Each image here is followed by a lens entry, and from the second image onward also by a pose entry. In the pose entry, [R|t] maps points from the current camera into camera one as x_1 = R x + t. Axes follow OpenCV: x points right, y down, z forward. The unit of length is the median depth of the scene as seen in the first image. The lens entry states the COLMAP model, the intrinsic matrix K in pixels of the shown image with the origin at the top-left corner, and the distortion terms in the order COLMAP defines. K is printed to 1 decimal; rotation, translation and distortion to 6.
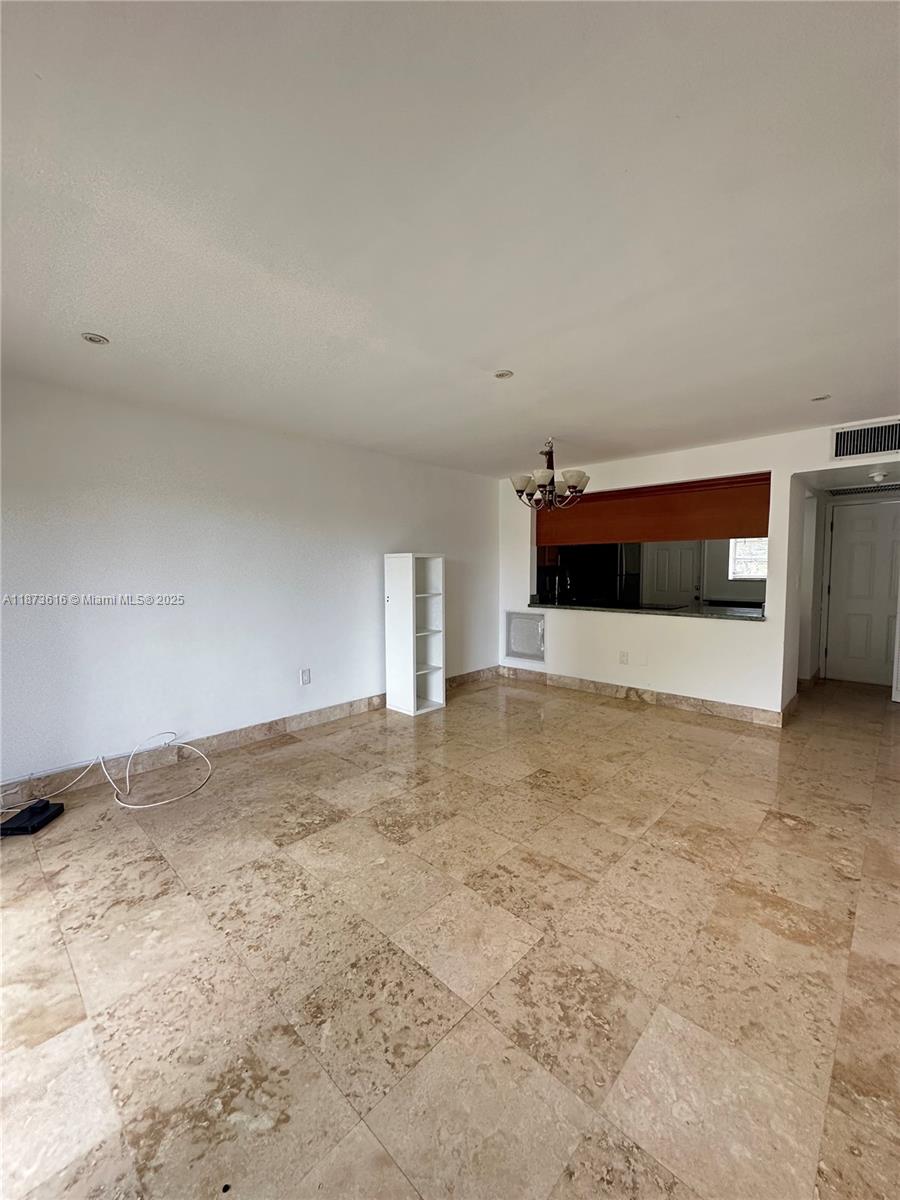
lens RADIAL K [[479.9, 0, 450.8], [0, 479.9, 600.1], [0, 0, 1]] dist [-0.004162, 0.000896]
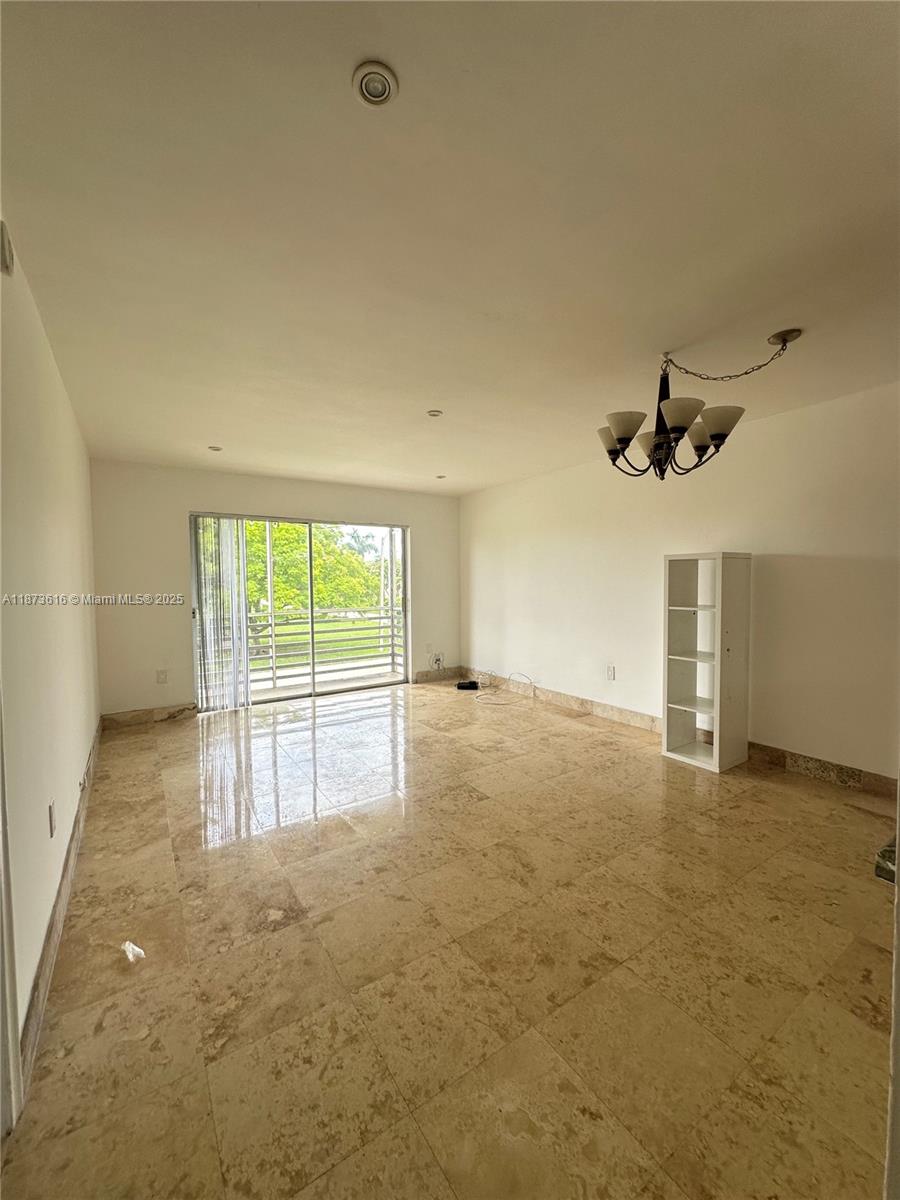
lens RADIAL K [[479.9, 0, 446.3], [0, 479.9, 602.4], [0, 0, 1]] dist [-0.004162, 0.000896]
pose [[-0.228744, 0.055510, -0.971903, 1.054255], [-0.055765, 0.995986, 0.070011, -0.070399], [0.971888, 0.070213, -0.224730, 1.091468]]
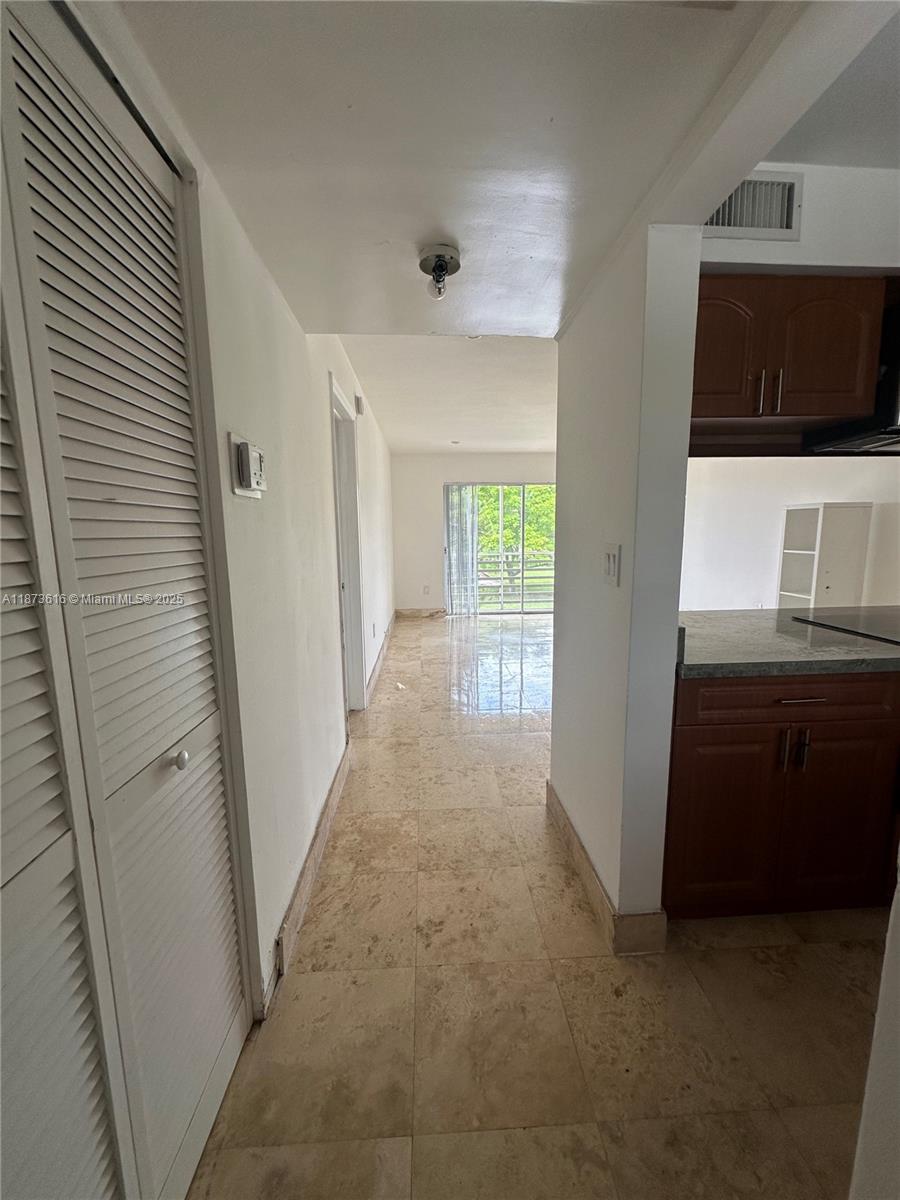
lens RADIAL K [[479.9, 0, 450.0], [0, 479.9, 601.4], [0, 0, 1]] dist [-0.004162, 0.000896]
pose [[-0.685527, 0.122198, -0.717719, 1.429976], [-0.031234, 0.979970, 0.196682, -0.101490], [0.727377, 0.157248, -0.667979, 1.562870]]
